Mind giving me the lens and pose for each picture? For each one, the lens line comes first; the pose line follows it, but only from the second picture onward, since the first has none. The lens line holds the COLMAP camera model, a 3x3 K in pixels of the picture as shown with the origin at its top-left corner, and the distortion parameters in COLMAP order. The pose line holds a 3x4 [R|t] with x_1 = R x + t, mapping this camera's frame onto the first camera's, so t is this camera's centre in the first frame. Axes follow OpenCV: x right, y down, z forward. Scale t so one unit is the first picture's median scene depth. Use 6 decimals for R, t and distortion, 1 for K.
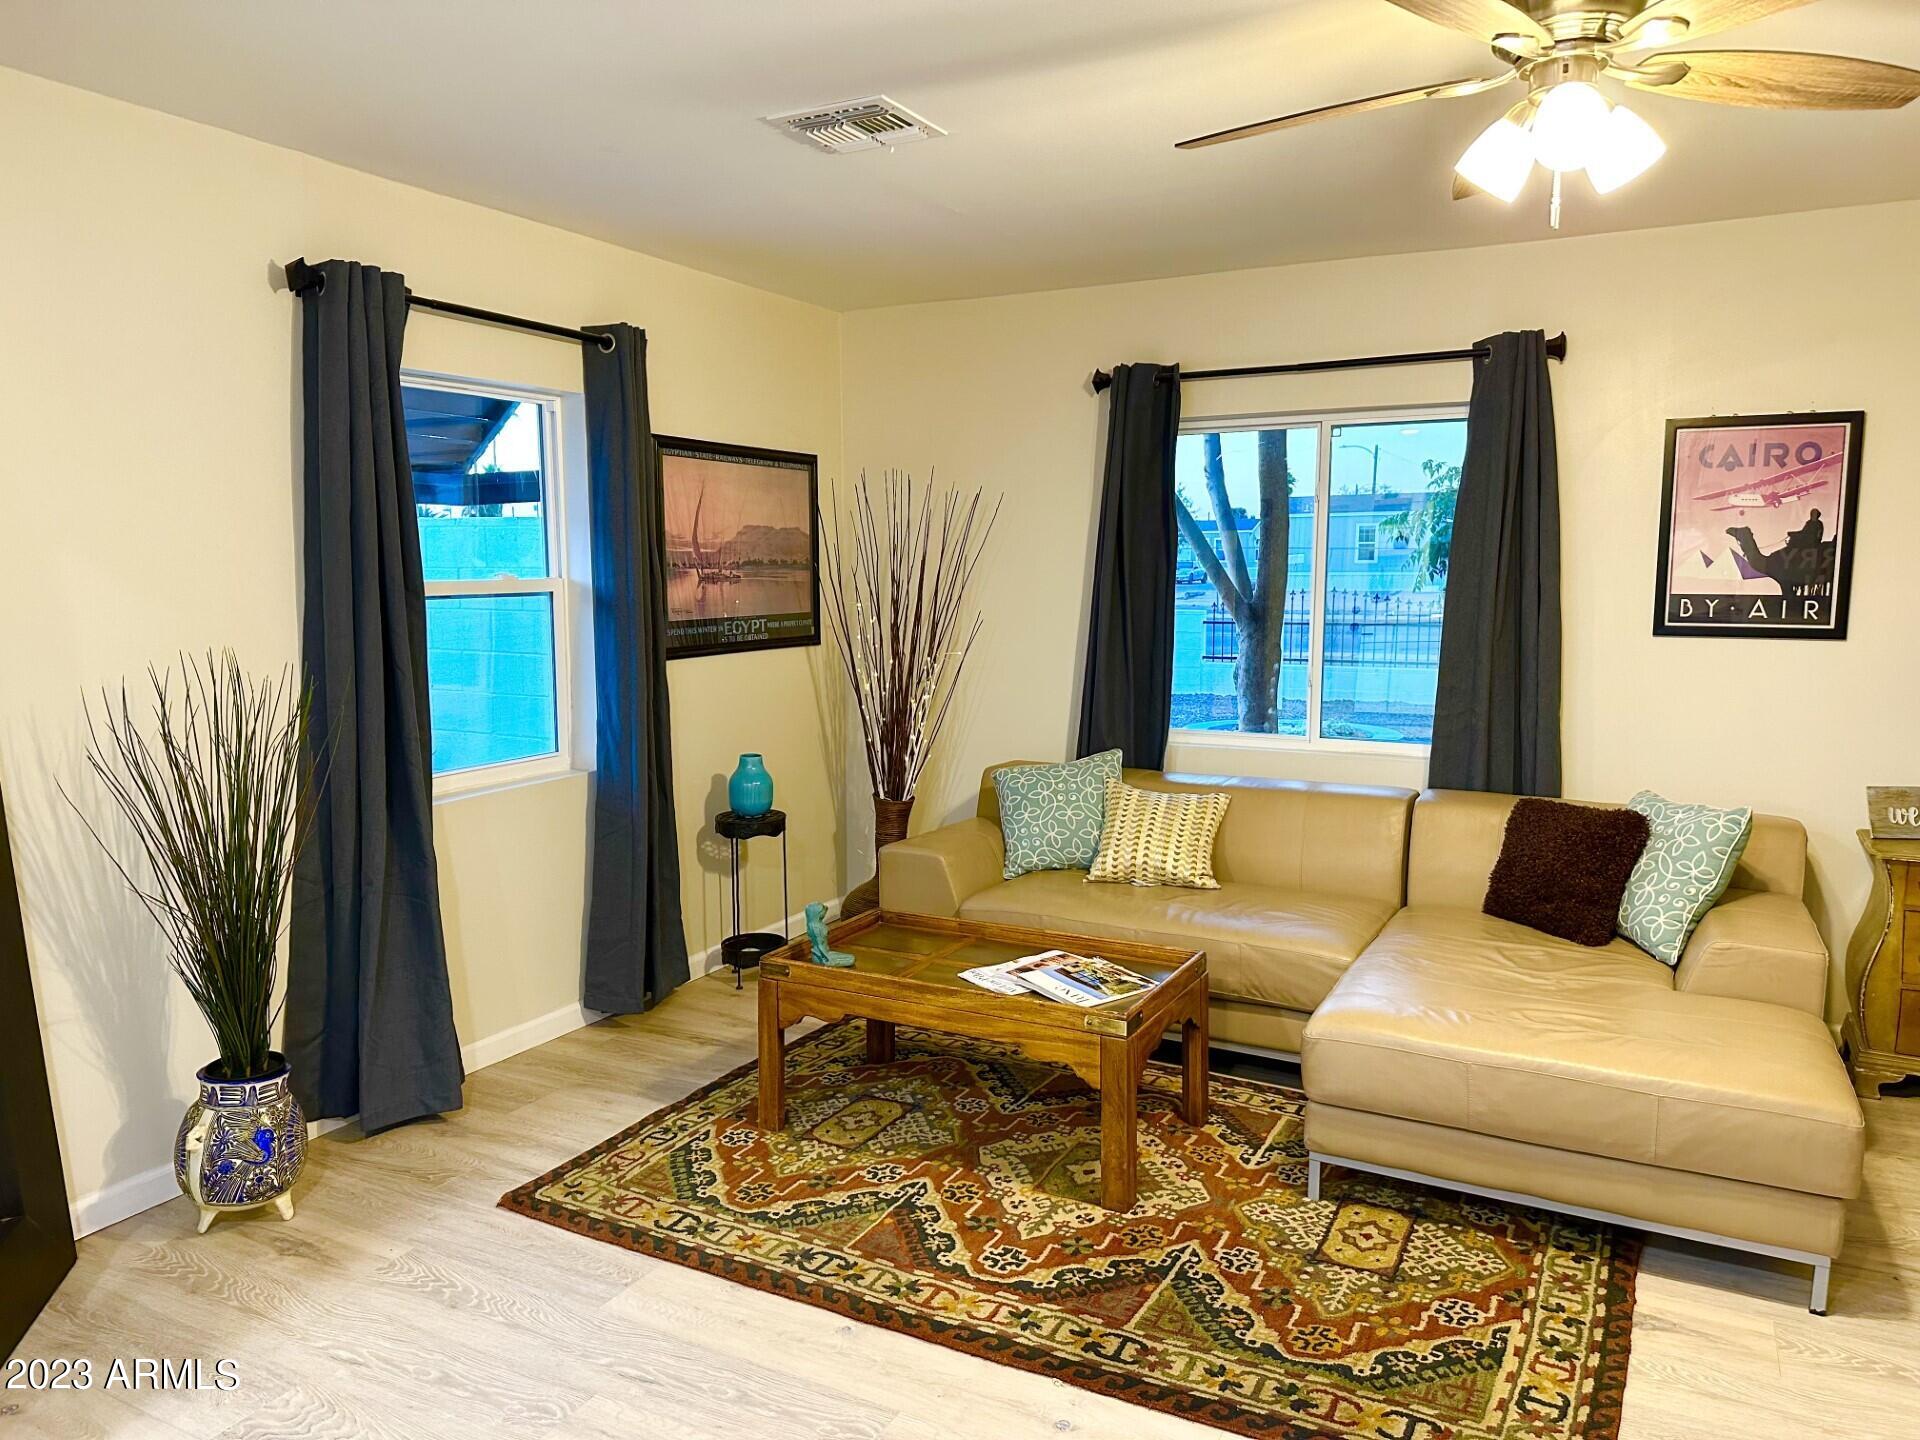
lens RADIAL K [[1346.4, 0, 955.4], [0, 1346.4, 719.7], [0, 0, 1]] dist [0.059577, -0.090511]
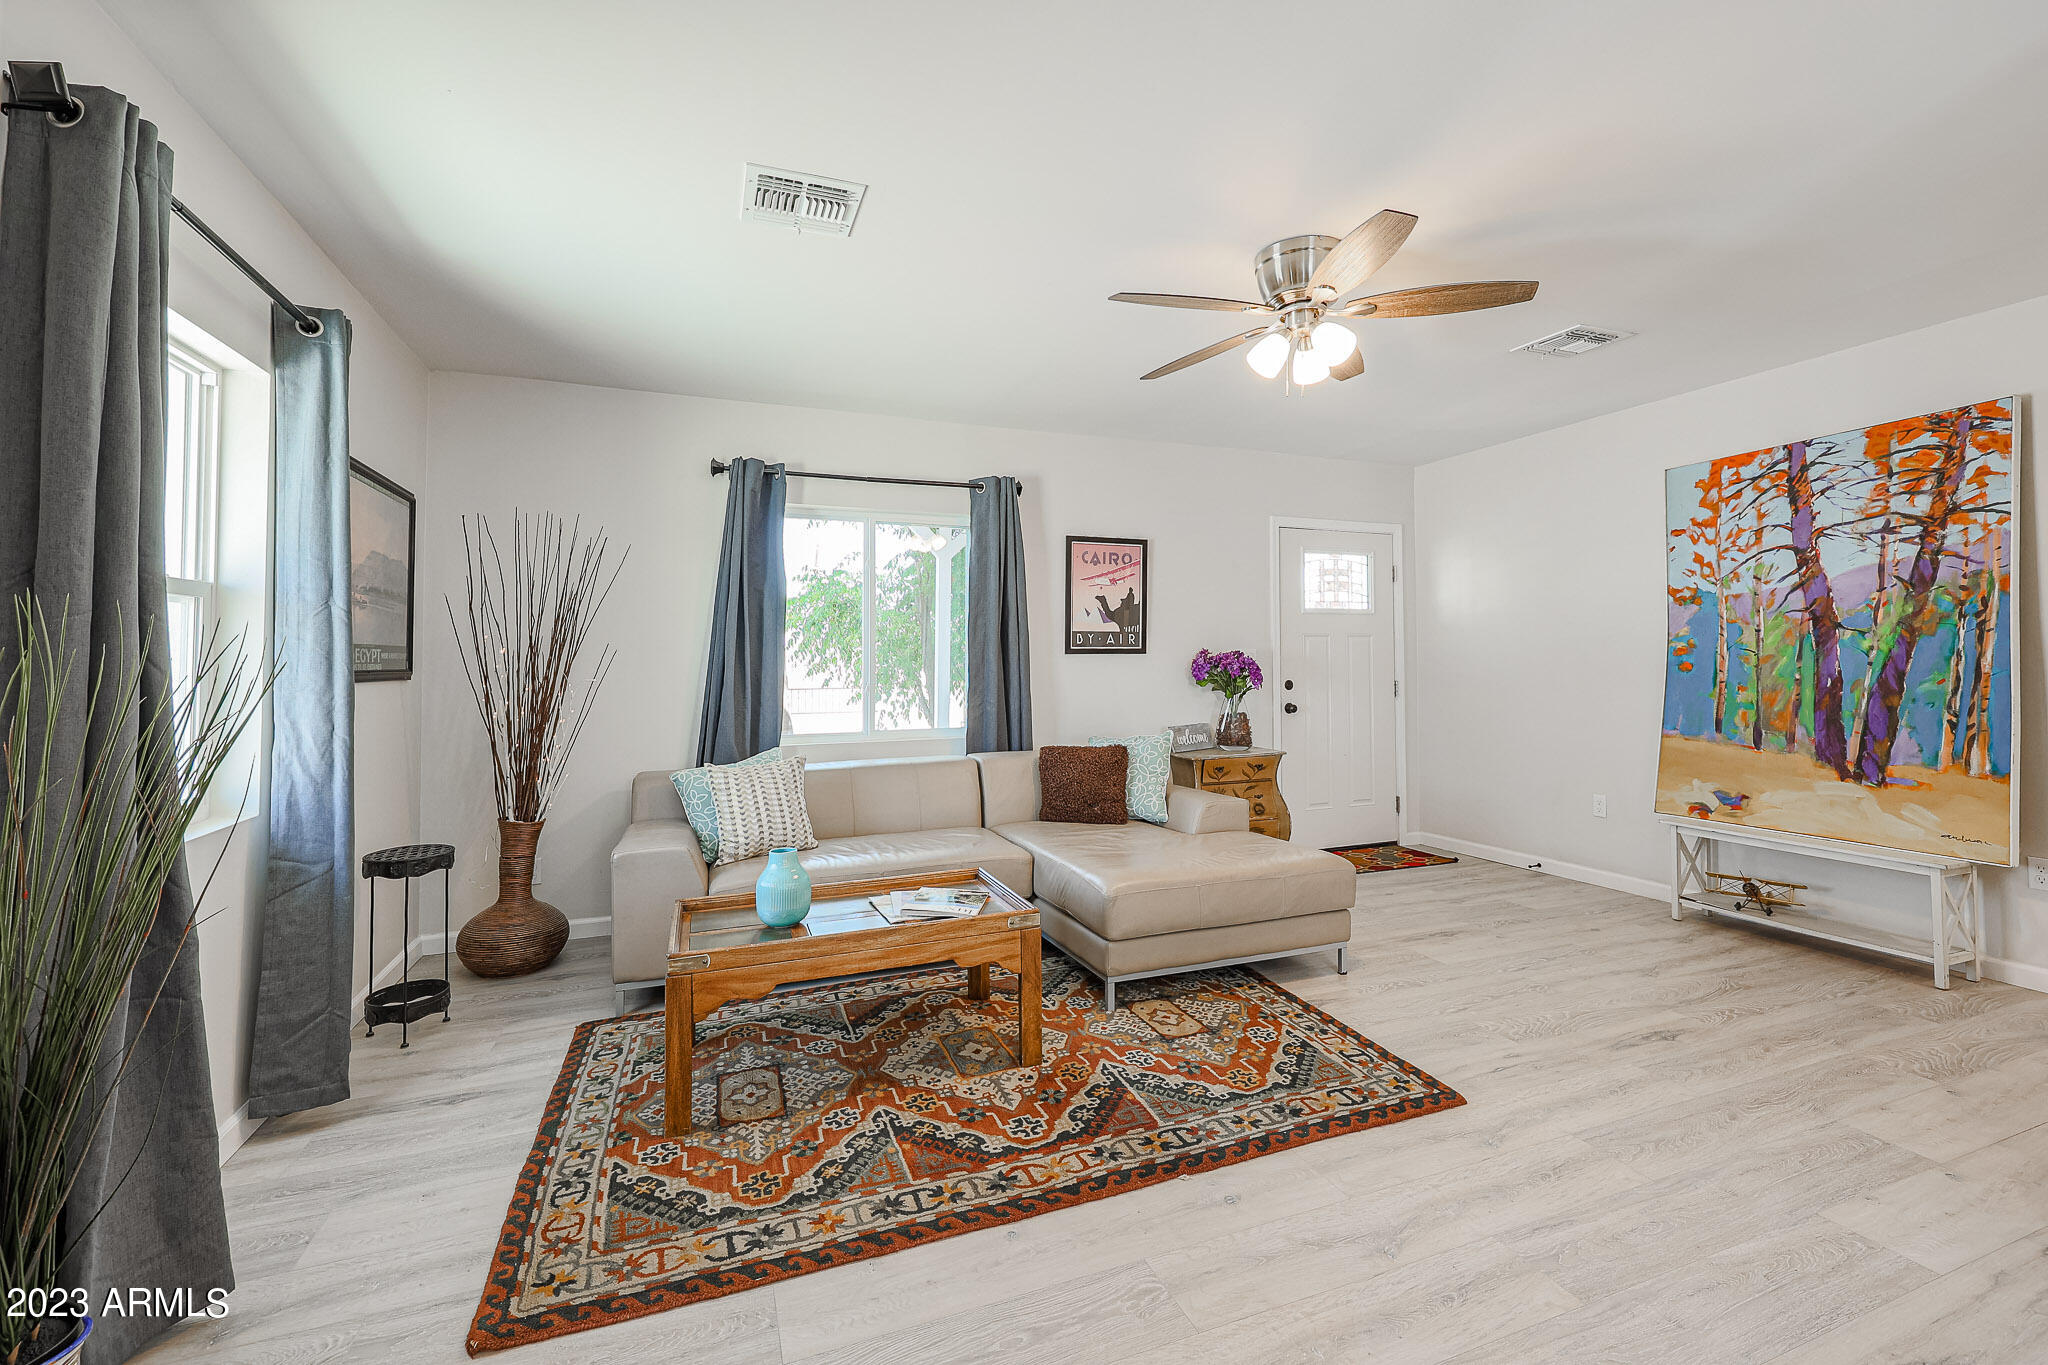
lens RADIAL K [[868.7, 0, 1047.7], [0, 868.7, 635.3], [0, 0, 1]] dist [0.000237, -0.000110]
pose [[0.646986, 0.019706, 0.762247, -0.508890], [0.094106, 0.989960, -0.105469, 0.043207], [-0.756672, 0.139969, 0.638636, 0.395984]]
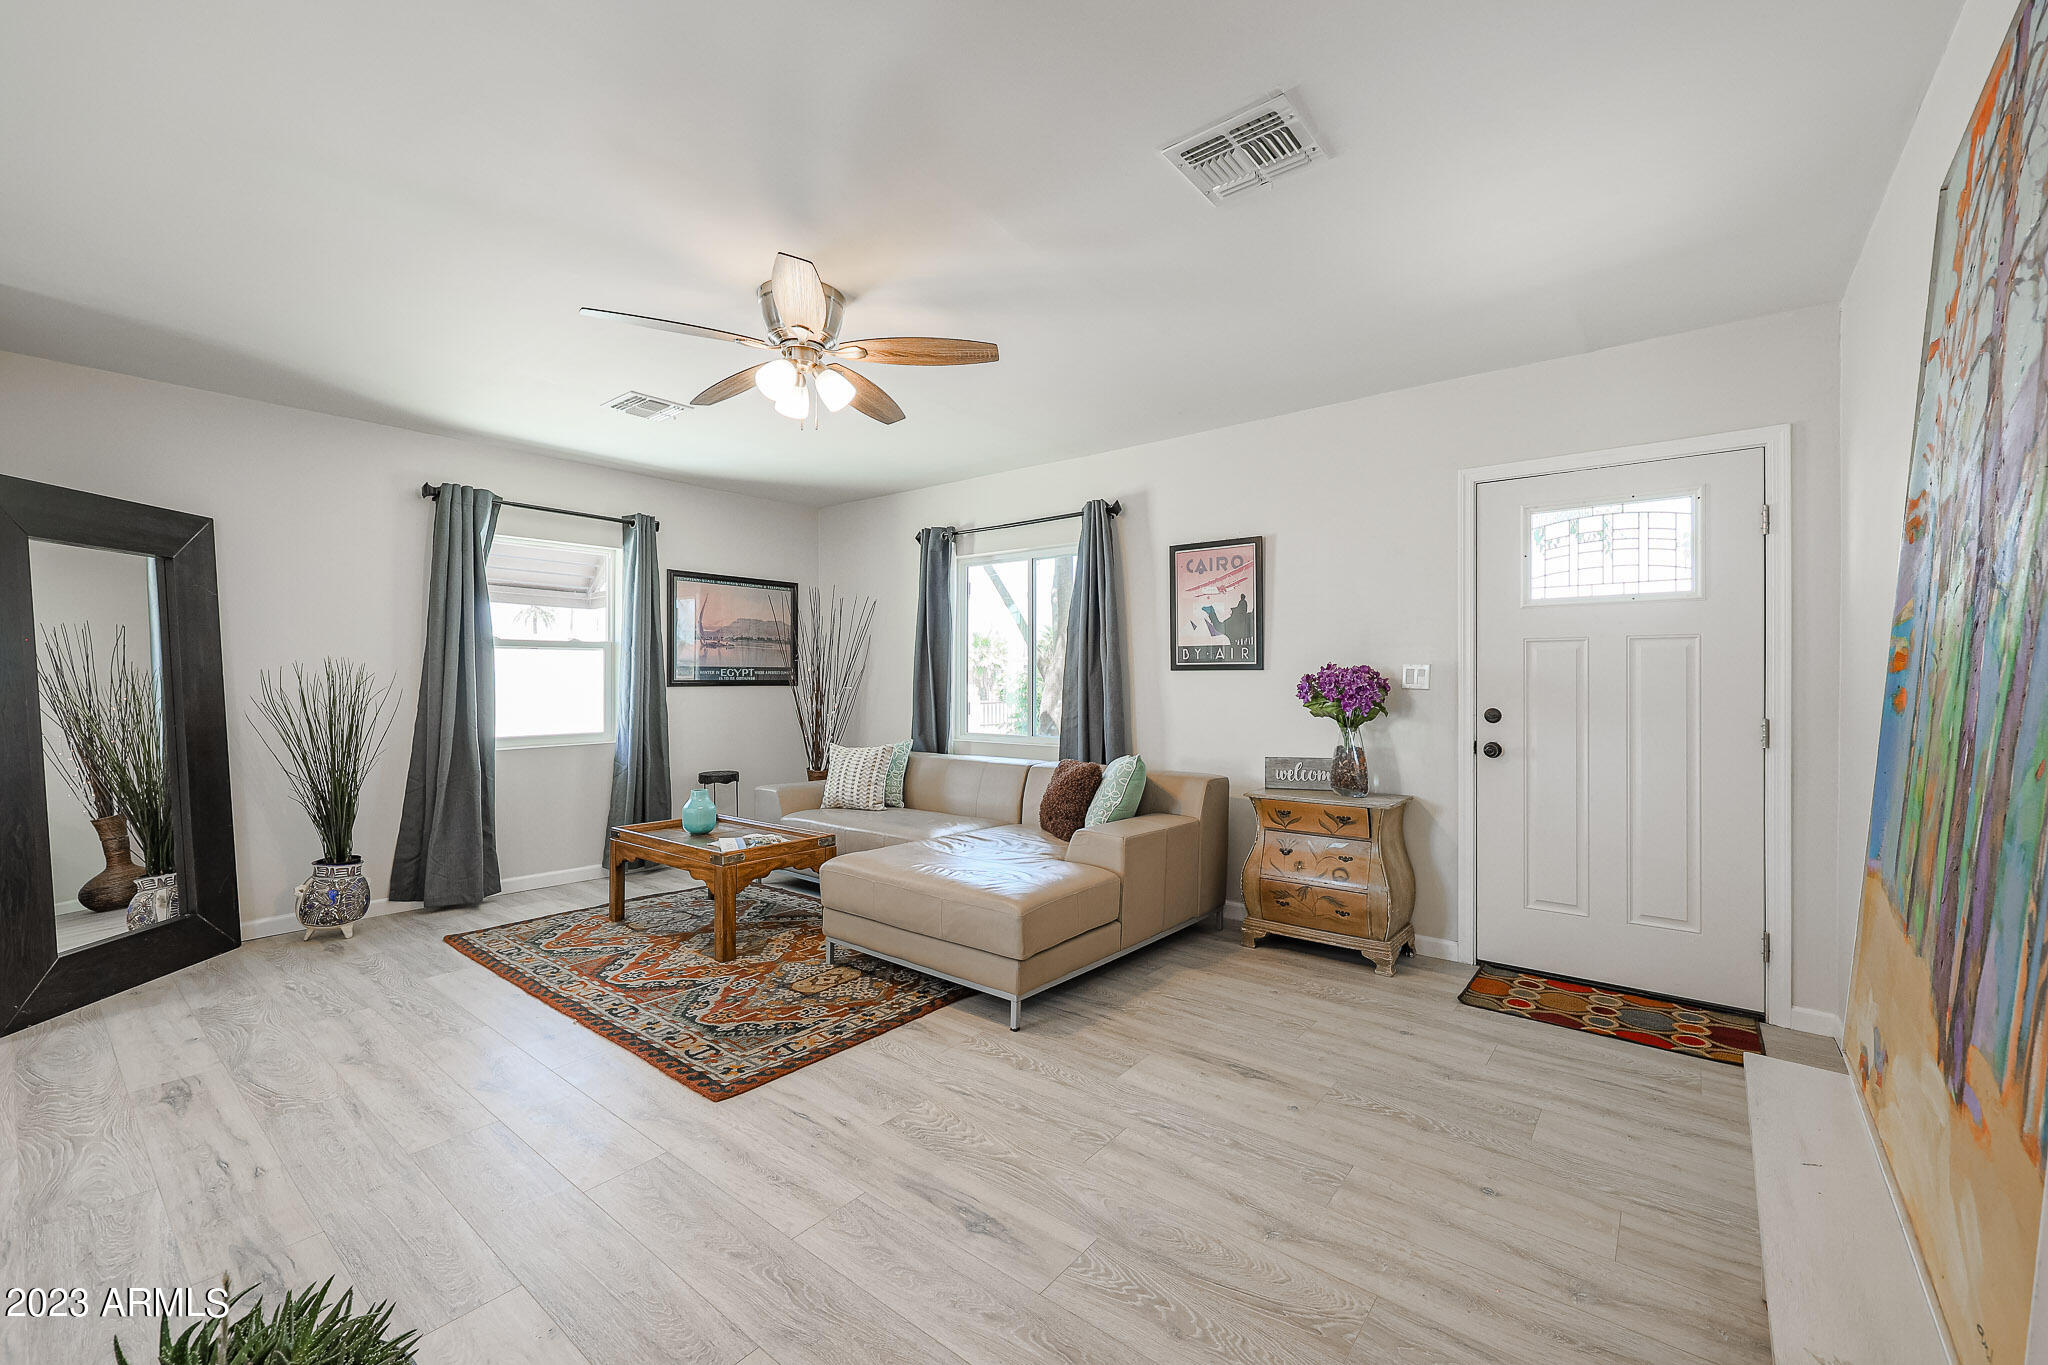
lens RADIAL K [[834.3, 0, 1021.3], [0, 834.3, 673.9], [0, 0, 1]] dist [0.000388, 0.000132]
pose [[0.981604, 0.001274, -0.190922, 0.728484], [-0.024316, 0.992669, -0.118396, 0.097164], [0.189371, 0.120860, 0.974439, -0.074311]]
